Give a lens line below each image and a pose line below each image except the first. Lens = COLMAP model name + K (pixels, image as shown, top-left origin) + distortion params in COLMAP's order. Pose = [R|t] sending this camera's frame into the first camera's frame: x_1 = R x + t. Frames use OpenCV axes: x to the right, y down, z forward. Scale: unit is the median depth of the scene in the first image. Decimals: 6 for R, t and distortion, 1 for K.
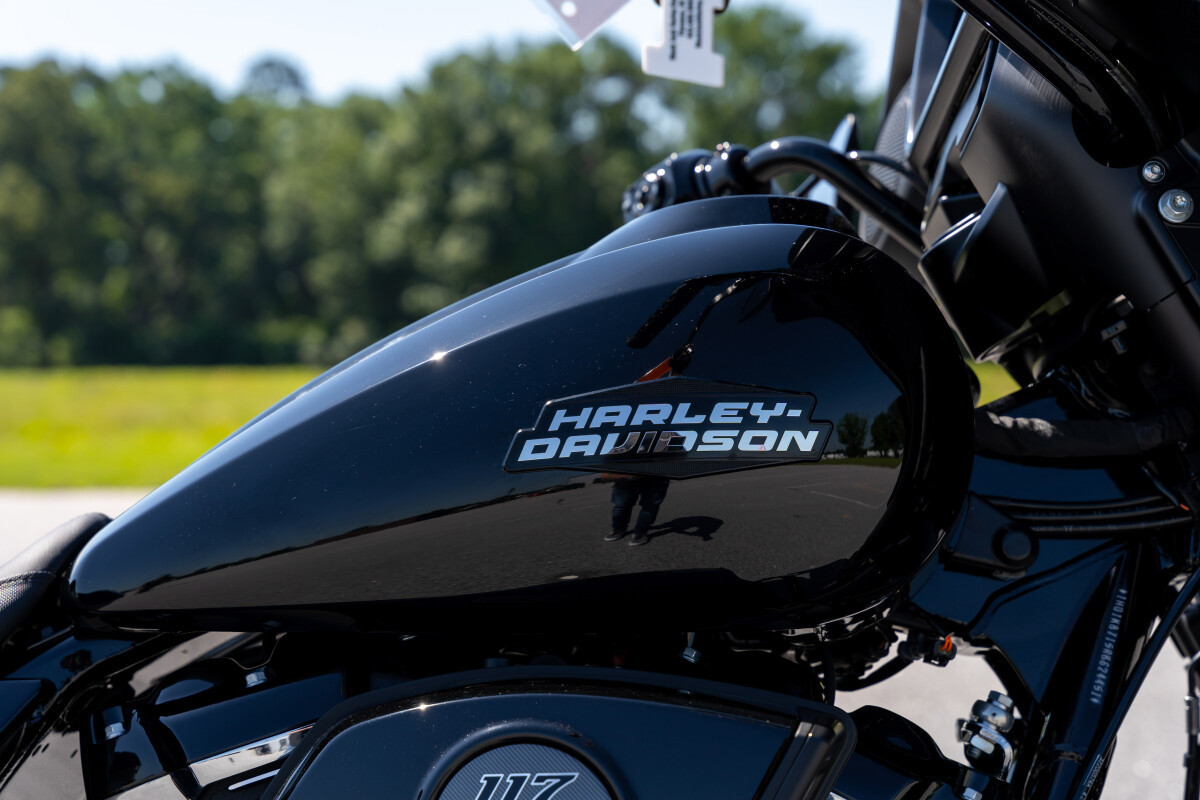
lens RADIAL K [[2368.6, 0, 600.0], [0, 2368.6, 400.0], [0, 0, 1]] dist [0.044400, 0.113882]
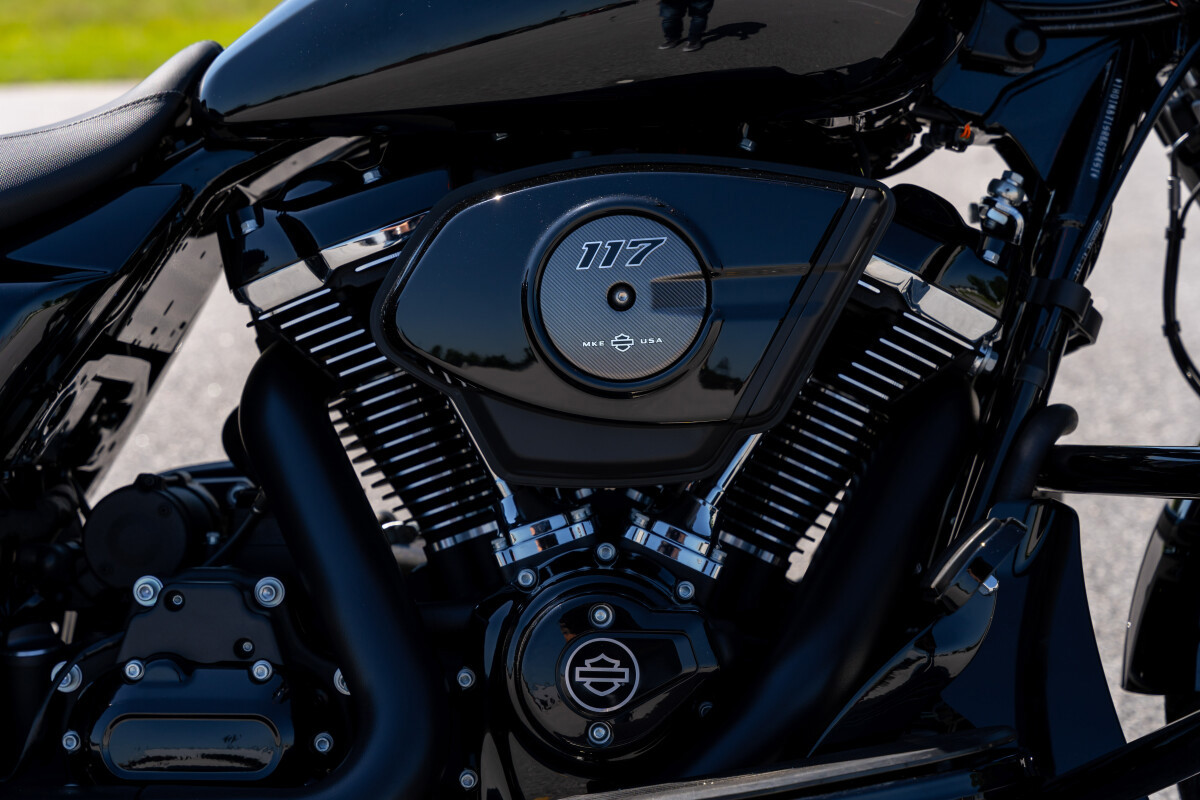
lens RADIAL K [[2368.6, 0, 600.0], [0, 2368.6, 400.0], [0, 0, 1]] dist [0.044400, 0.113882]
pose [[0.999224, -0.033507, 0.020690, -0.058851], [0.029457, 0.984658, 0.171991, 0.028107], [-0.026136, -0.171248, 0.984881, -0.148395]]
